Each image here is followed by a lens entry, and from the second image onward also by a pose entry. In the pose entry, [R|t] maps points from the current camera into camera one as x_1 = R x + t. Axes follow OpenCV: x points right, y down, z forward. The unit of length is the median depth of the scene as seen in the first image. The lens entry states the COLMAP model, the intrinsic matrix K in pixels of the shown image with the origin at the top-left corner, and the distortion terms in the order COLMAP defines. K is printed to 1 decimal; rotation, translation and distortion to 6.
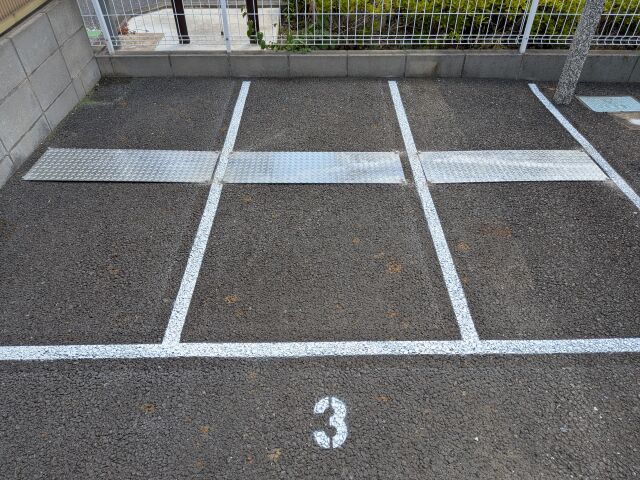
lens RADIAL K [[464.6, 0, 322.3], [0, 464.6, 249.0], [0, 0, 1]] dist [0.054466, -0.092979]
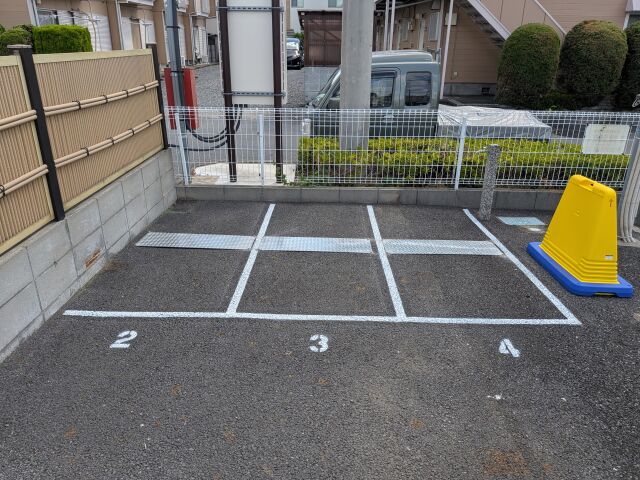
lens RADIAL K [[471.7, 0, 314.2], [0, 471.7, 219.2], [0, 0, 1]] dist [0.097461, -0.165060]
pose [[0.999350, 0.018600, -0.030897, 0.021712], [-0.029071, 0.922476, -0.384958, 0.293526], [0.021341, 0.385606, 0.922417, -0.416321]]
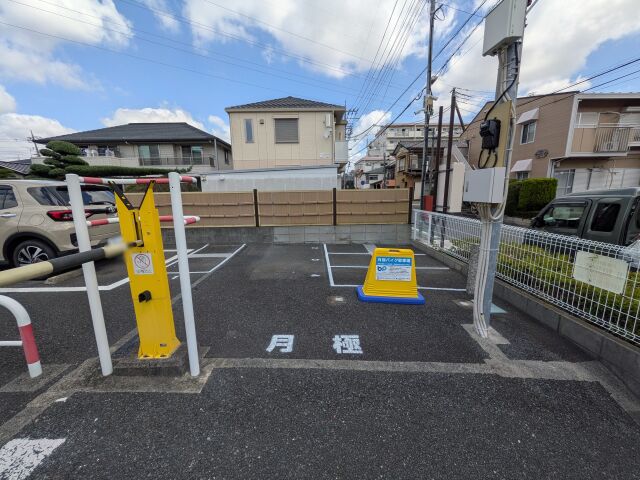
lens RADIAL K [[256.1, 0, 320.0], [0, 256.1, 240.0], [0, 0, 1]] dist [-0.000366, -0.000035]
pose [[-0.007889, 0.184149, -0.982867, 1.722328], [-0.673663, 0.725402, 0.141318, -0.198303], [0.738997, 0.663236, 0.118332, 0.182078]]
